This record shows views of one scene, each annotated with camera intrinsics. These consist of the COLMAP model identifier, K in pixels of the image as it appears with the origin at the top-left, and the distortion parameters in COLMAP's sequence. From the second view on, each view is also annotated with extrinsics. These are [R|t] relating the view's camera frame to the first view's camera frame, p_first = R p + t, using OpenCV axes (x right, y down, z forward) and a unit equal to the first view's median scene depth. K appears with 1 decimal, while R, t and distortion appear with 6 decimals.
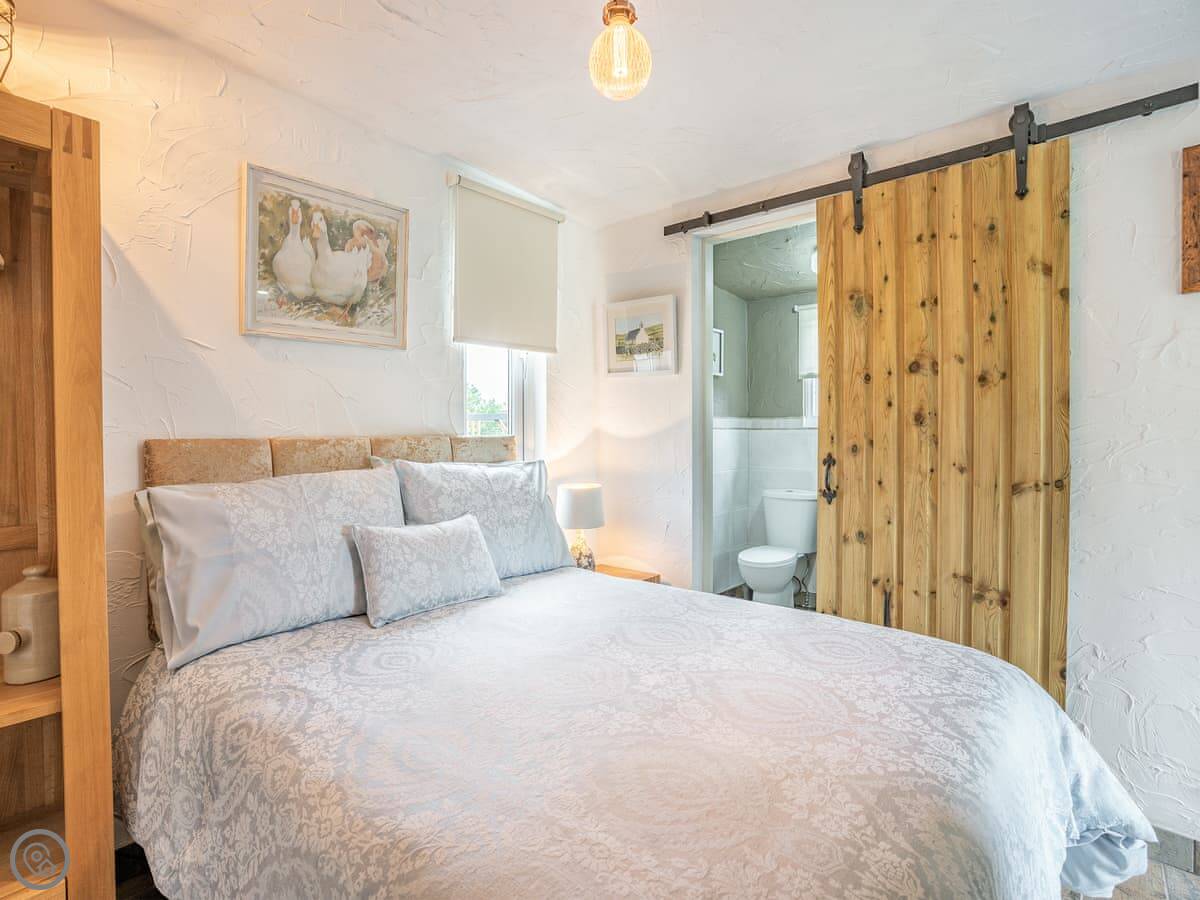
lens RADIAL K [[605.8, 0, 600.9], [0, 605.8, 430.0], [0, 0, 1]] dist [-0.003451, -0.000374]
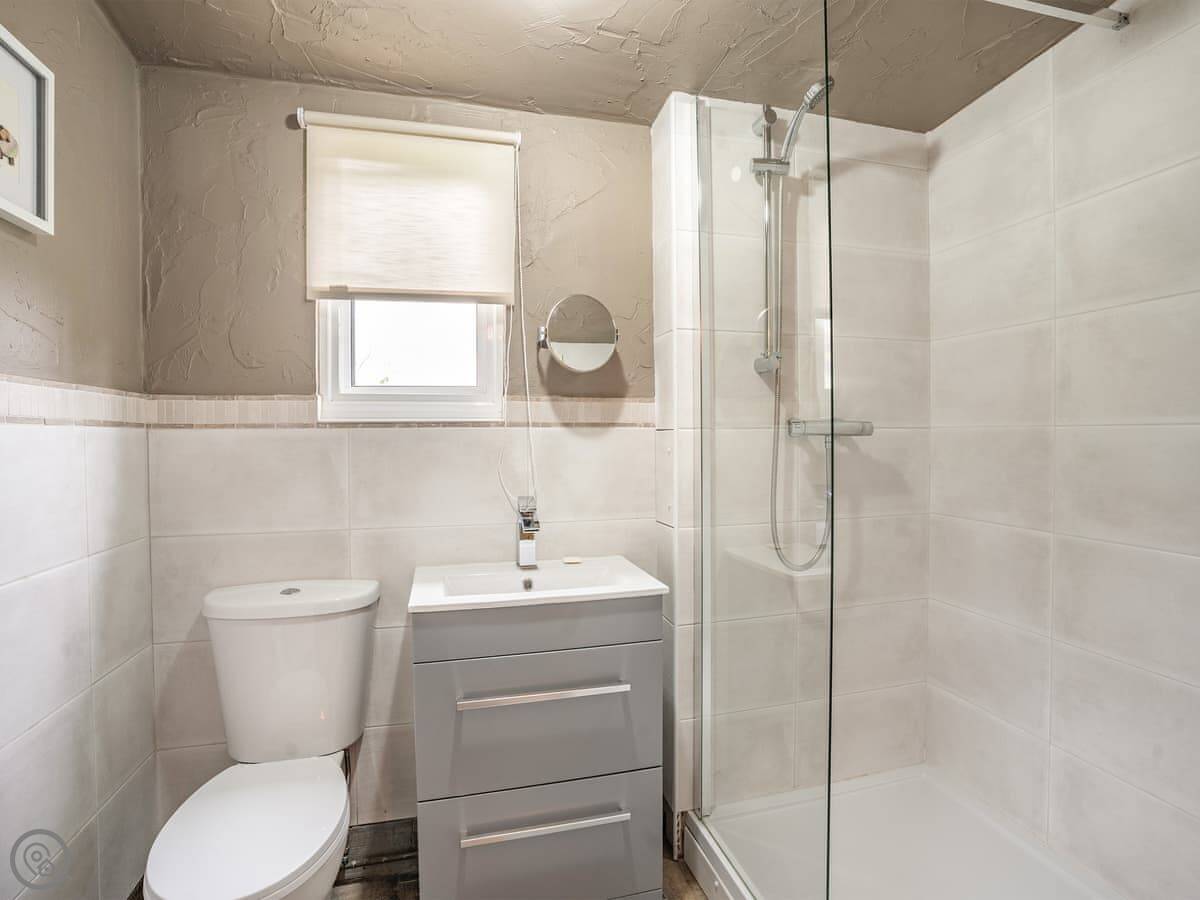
lens RADIAL K [[599.0, 0, 600.9], [0, 599.0, 429.0], [0, 0, 1]] dist [-0.070036, 0.038787]
pose [[0.569772, -0.014041, 0.821683, 0.137121], [0.005640, 0.999897, 0.013176, -0.003750], [-0.821784, -0.002873, 0.569793, 0.706493]]
